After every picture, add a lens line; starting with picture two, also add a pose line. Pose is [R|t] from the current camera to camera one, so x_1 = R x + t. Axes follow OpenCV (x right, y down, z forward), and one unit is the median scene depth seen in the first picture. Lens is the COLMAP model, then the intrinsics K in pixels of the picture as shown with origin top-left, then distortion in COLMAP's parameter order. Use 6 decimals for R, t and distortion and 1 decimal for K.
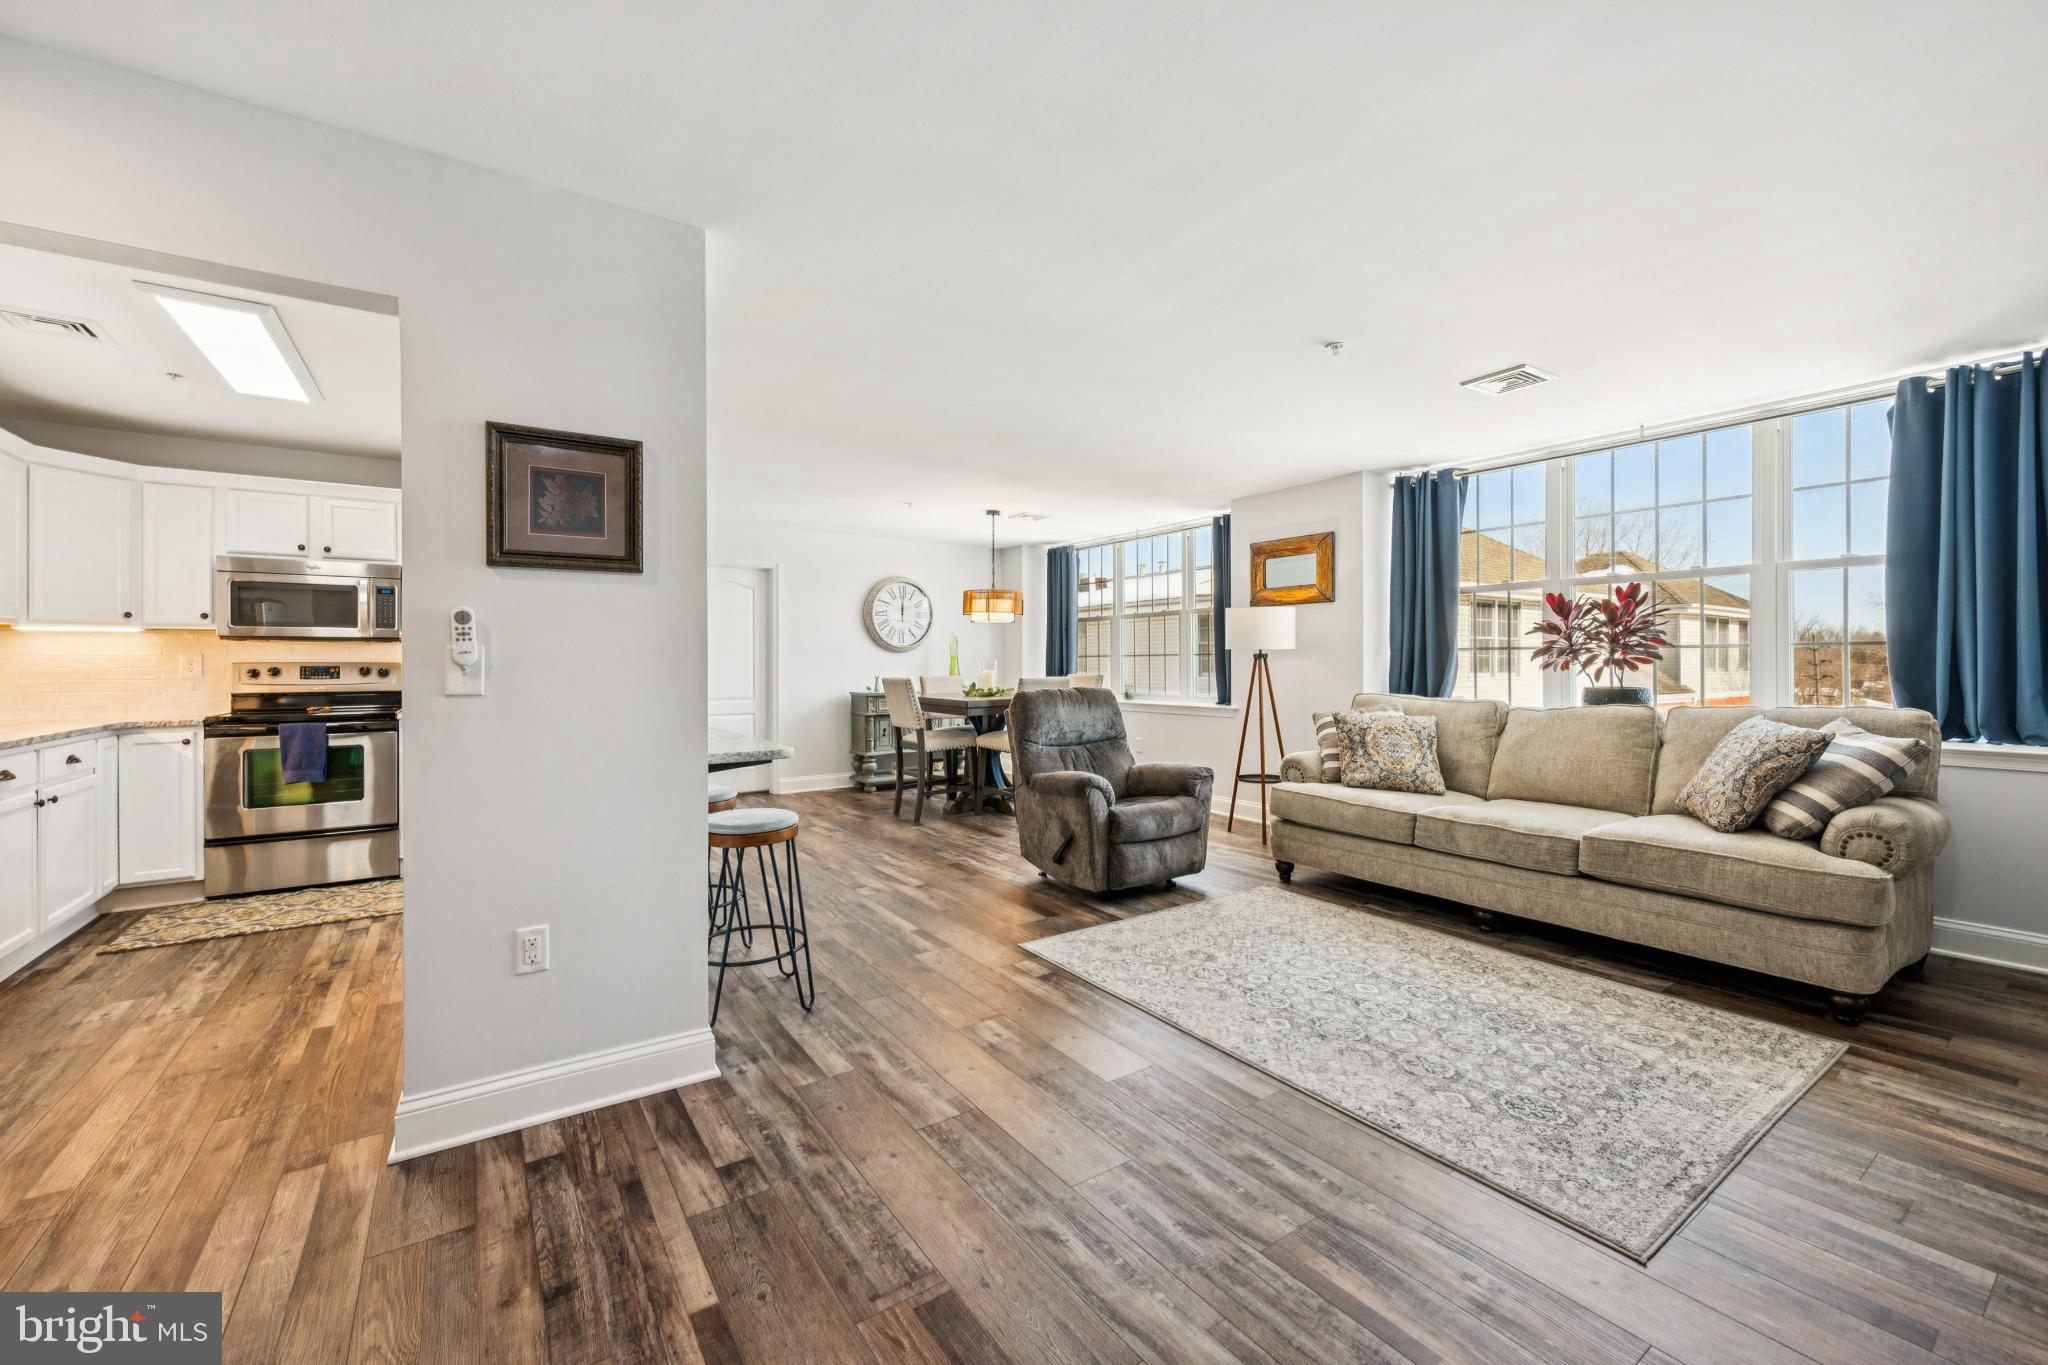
lens RADIAL K [[813.7, 0, 1026.4], [0, 813.7, 666.8], [0, 0, 1]] dist [0.000328, 0.000156]
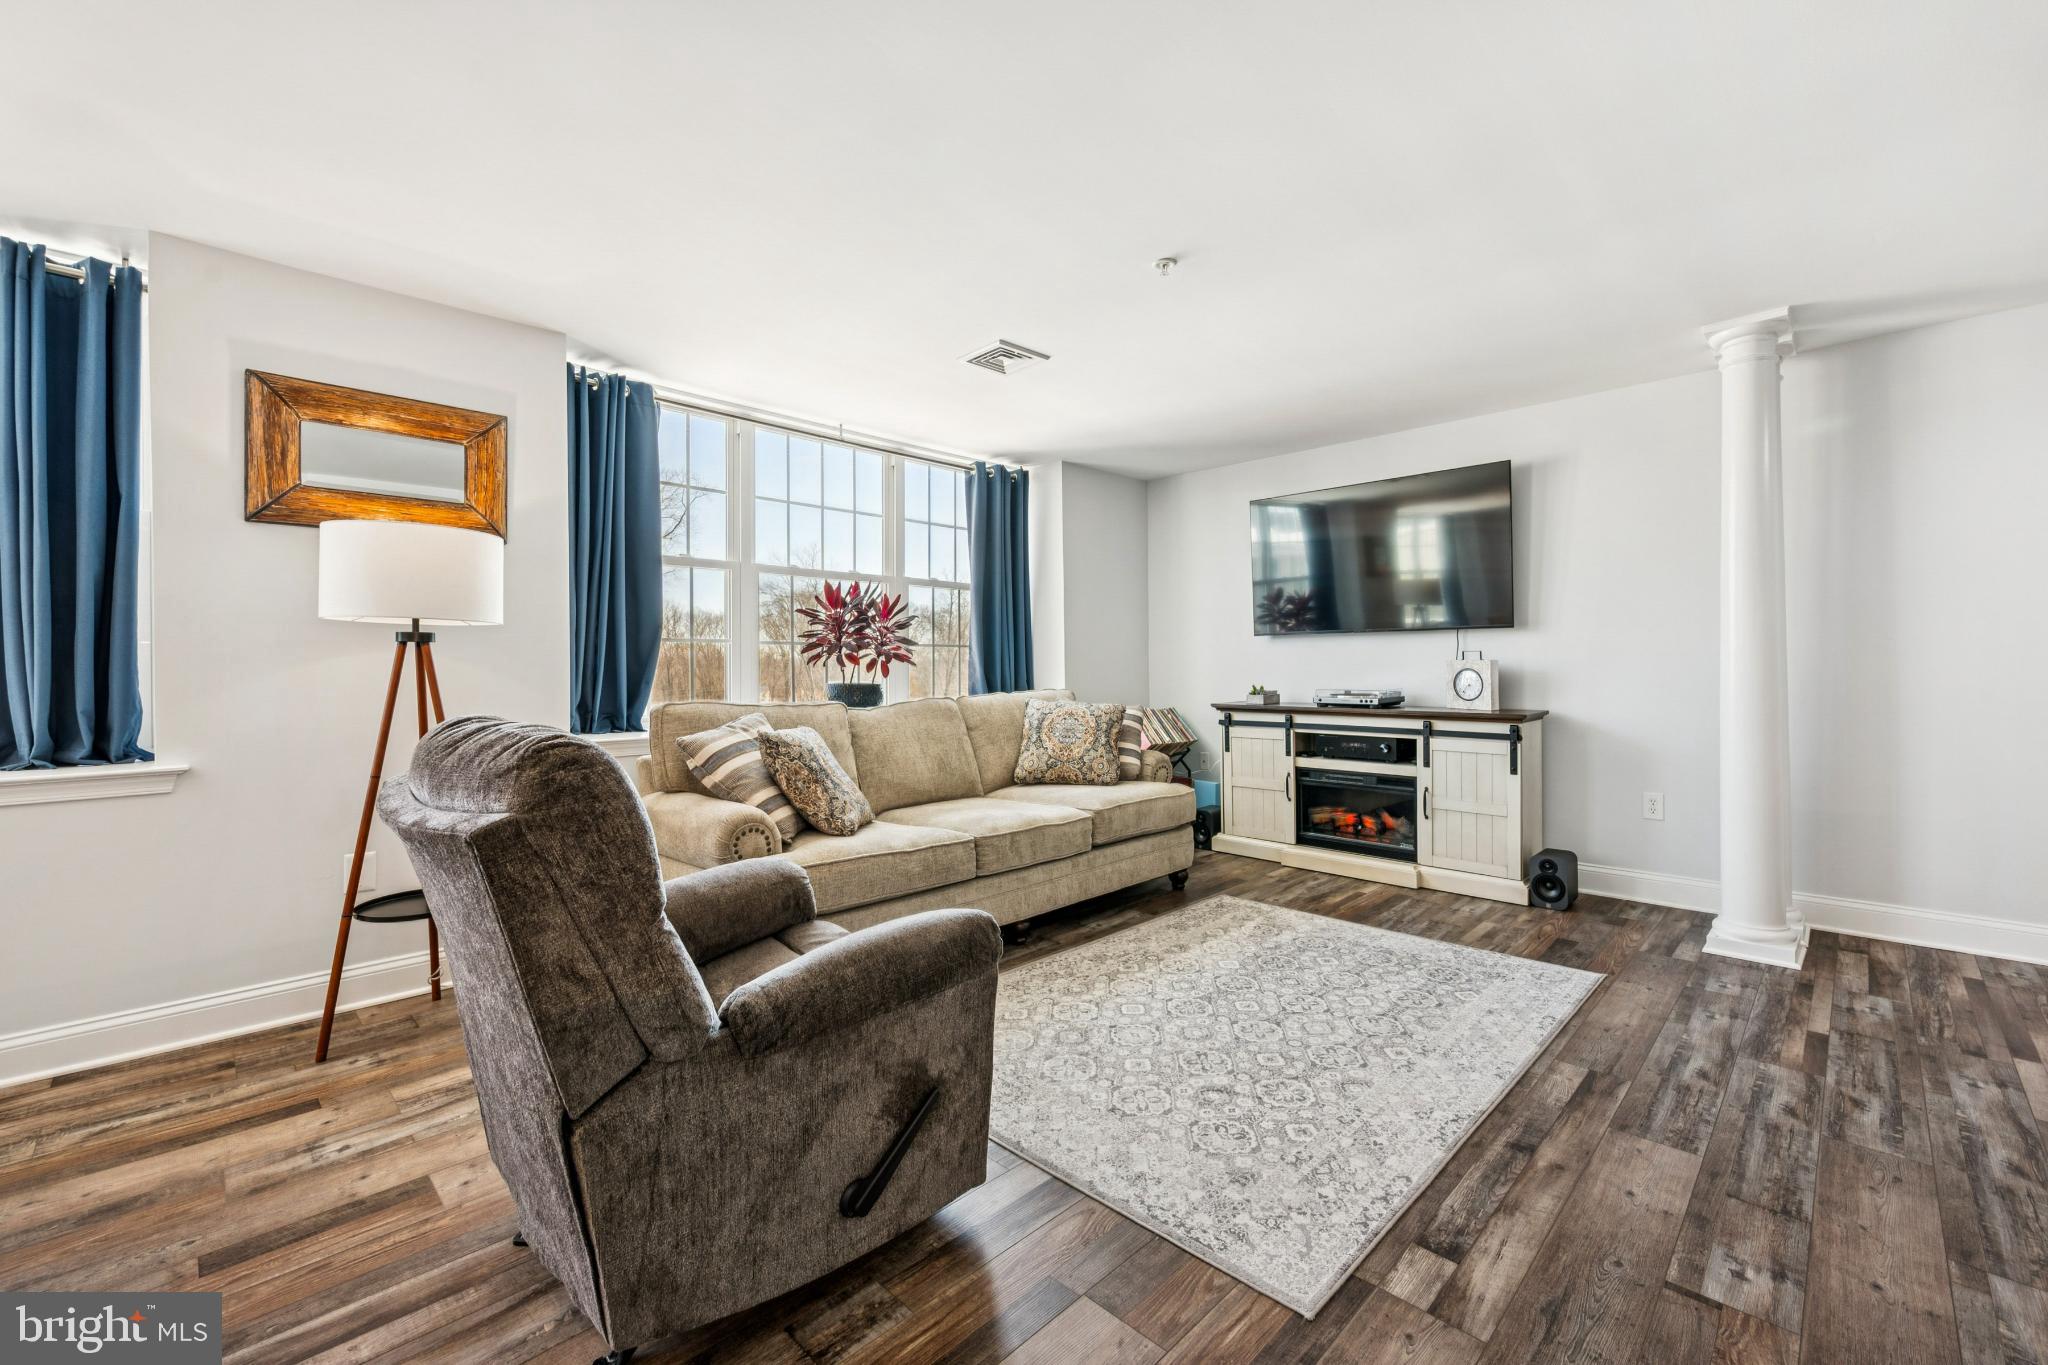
lens RADIAL K [[840.7, 0, 1041.3], [0, 840.7, 668.9], [0, 0, 1]] dist [0.001422, 0.000857]
pose [[-0.190845, 0.003301, 0.981615, -0.367928], [0.010777, 0.999941, -0.001267, 0.012986], [-0.981561, 0.010337, -0.190869, 1.111359]]
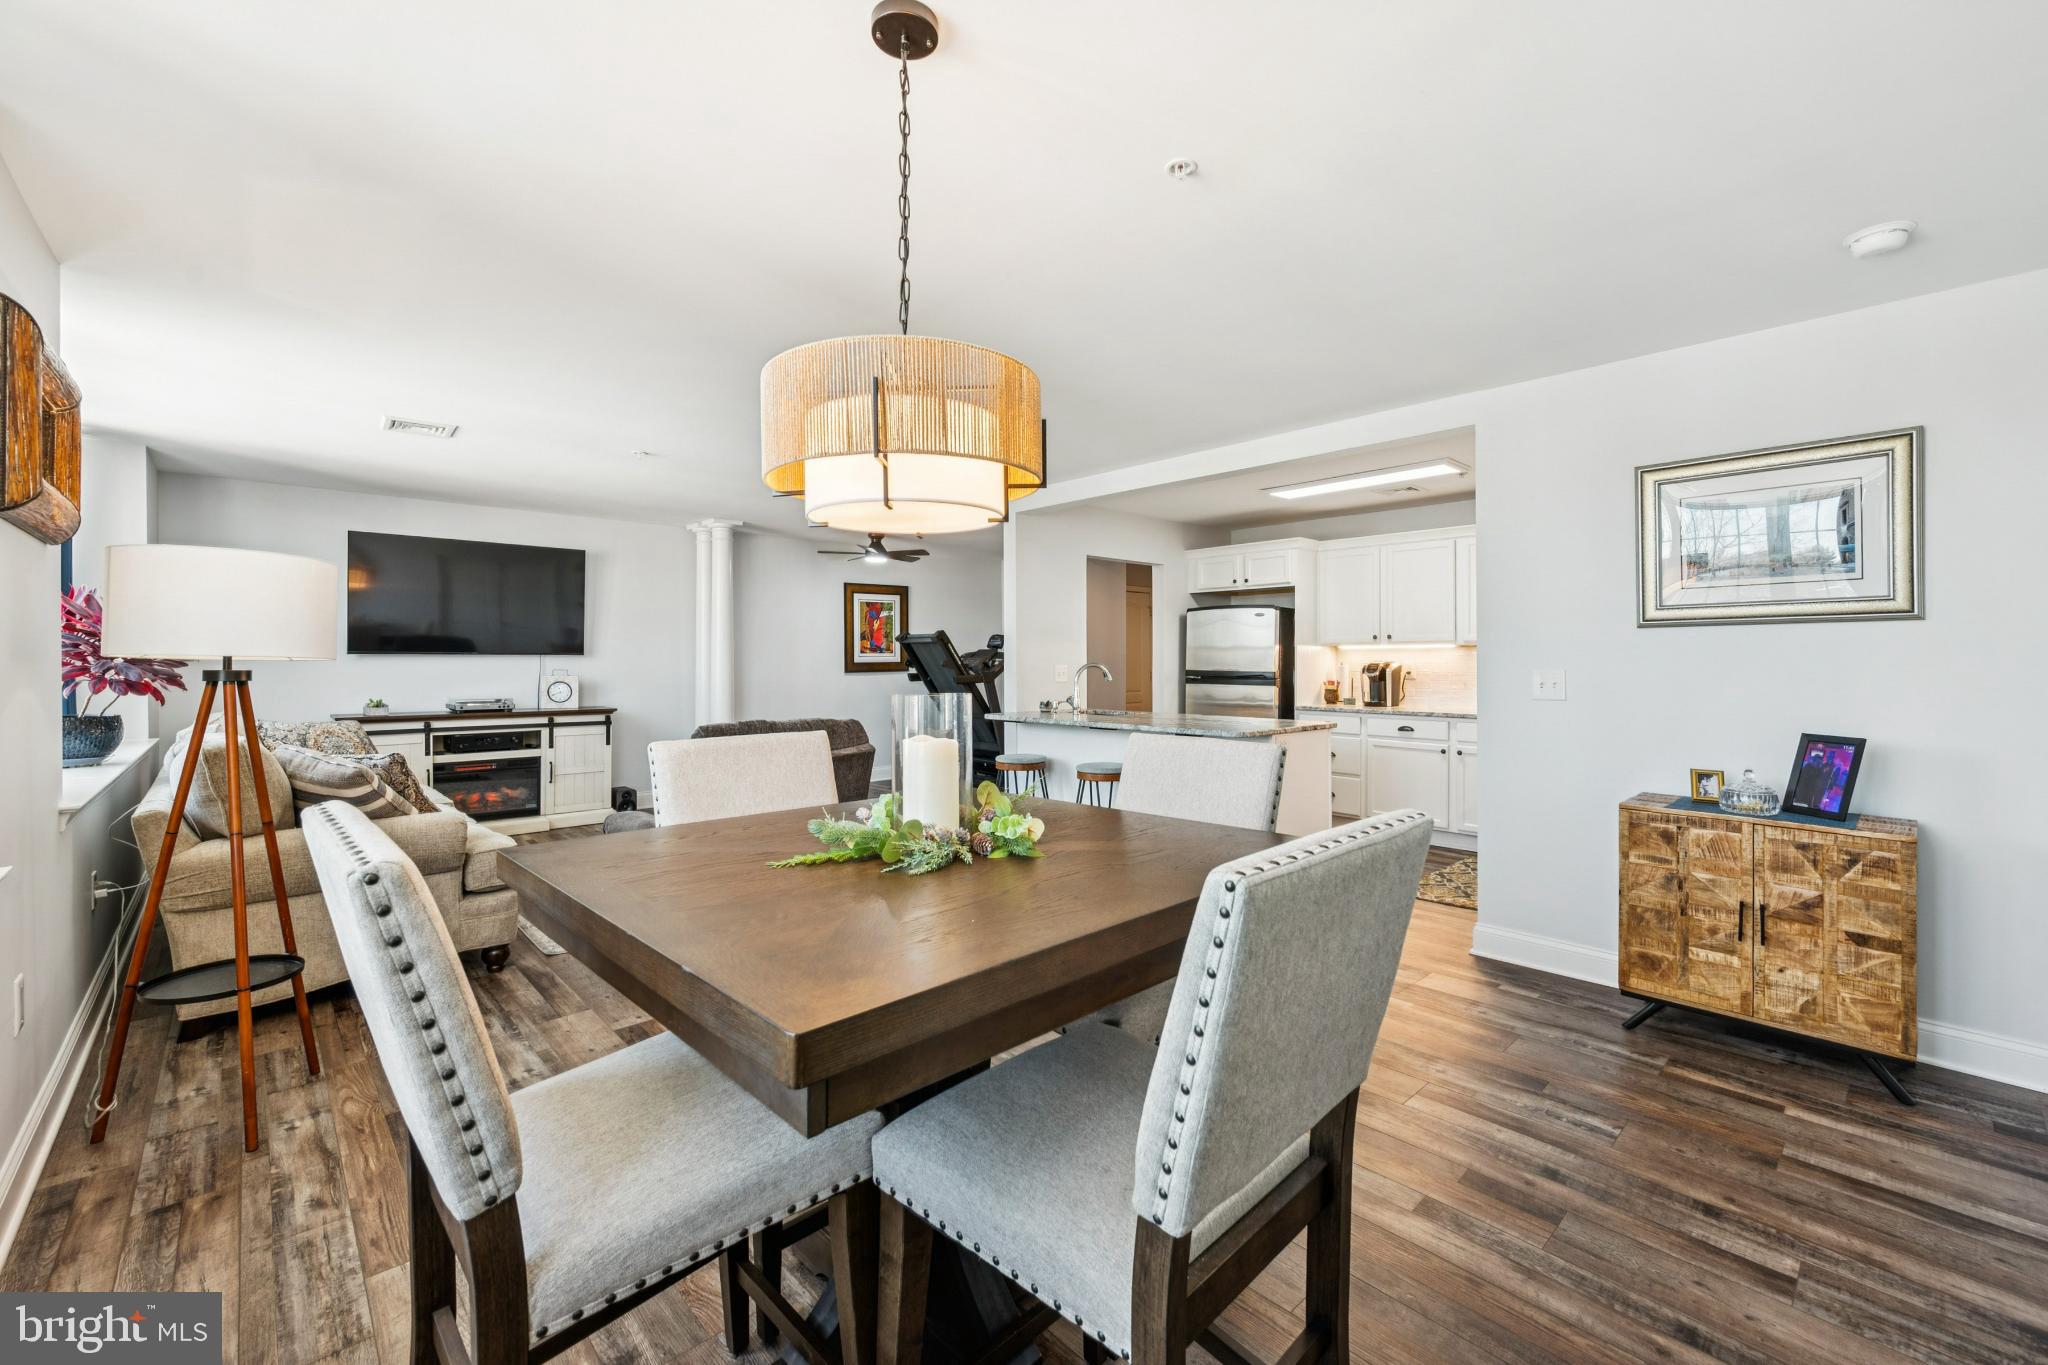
lens RADIAL K [[835.4, 0, 1044.3], [0, 835.4, 676.1], [0, 0, 1]] dist [-0.000876, -0.000122]
pose [[-0.987933, 0.006404, -0.154748, -0.076987], [0.002665, 0.999700, 0.024359, -0.033492], [0.154857, 0.023652, -0.987654, 2.191571]]
